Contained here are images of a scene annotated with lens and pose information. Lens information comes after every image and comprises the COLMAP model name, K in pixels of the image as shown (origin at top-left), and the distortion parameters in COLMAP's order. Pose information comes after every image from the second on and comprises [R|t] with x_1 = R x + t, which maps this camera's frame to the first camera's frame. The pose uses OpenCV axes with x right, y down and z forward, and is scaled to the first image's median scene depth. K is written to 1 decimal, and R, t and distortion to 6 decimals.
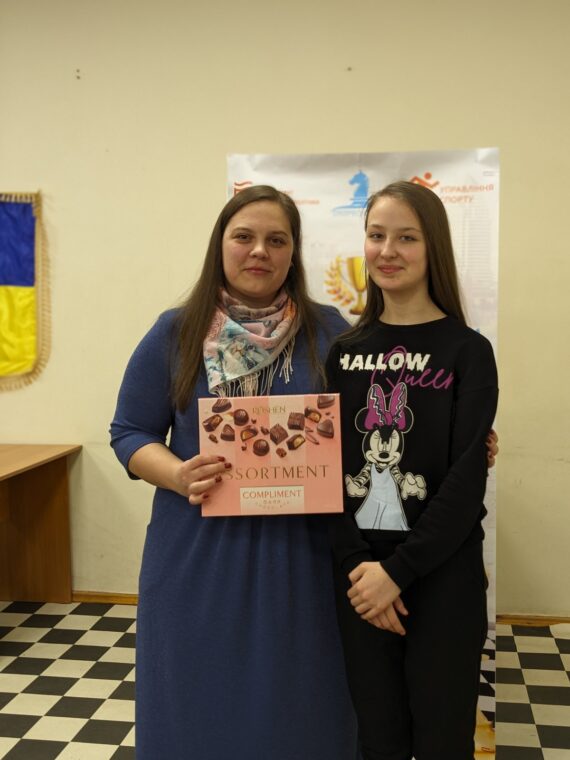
lens RADIAL K [[812.4, 0, 298.3], [0, 812.4, 382.0], [0, 0, 1]] dist [0.067951, -0.113557]
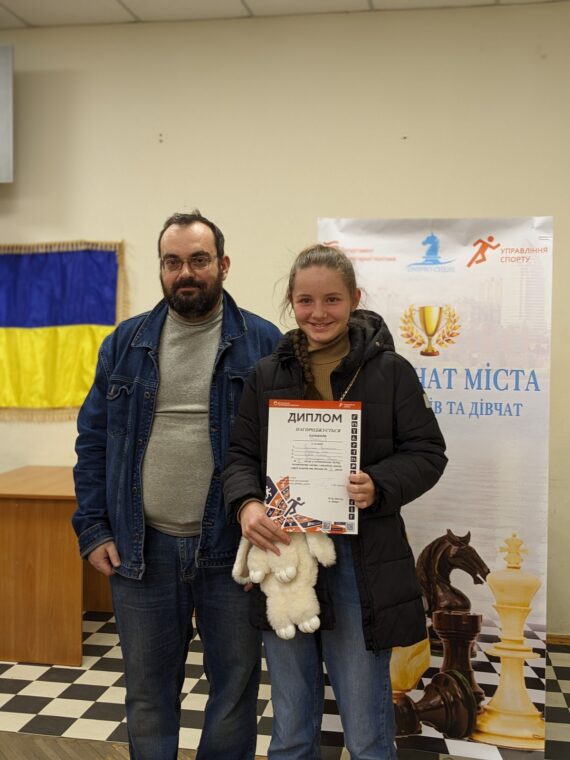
lens RADIAL K [[817.7, 0, 286.6], [0, 817.7, 392.9], [0, 0, 1]] dist [0.062549, -0.111839]
pose [[0.999591, 0.020960, -0.019462, -0.070137], [-0.021672, 0.999076, -0.037102, 0.011841], [0.018666, 0.037509, 0.999122, -0.114315]]
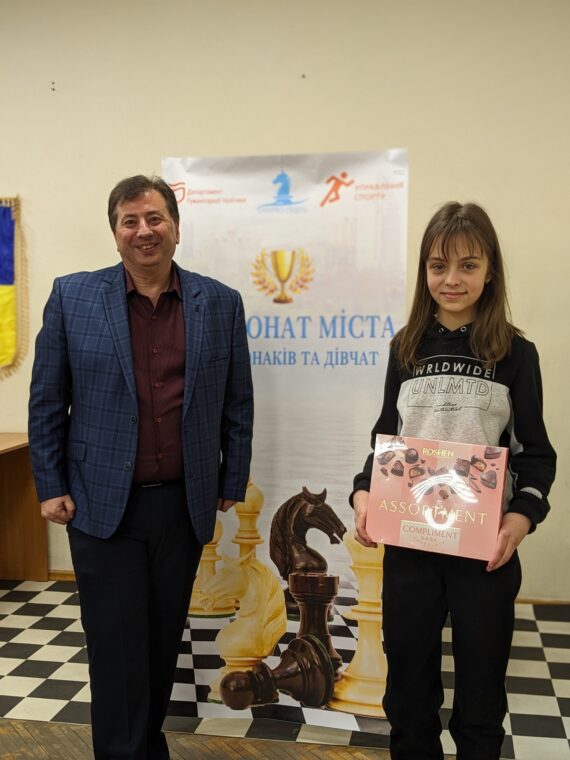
lens RADIAL K [[810.7, 0, 283.1], [0, 810.7, 381.3], [0, 0, 1]] dist [0.077461, -0.126618]
pose [[0.998896, -0.001615, -0.046947, 0.085342], [0.001216, 0.999963, -0.008507, 0.020617], [0.046959, 0.008441, 0.998861, -0.056184]]
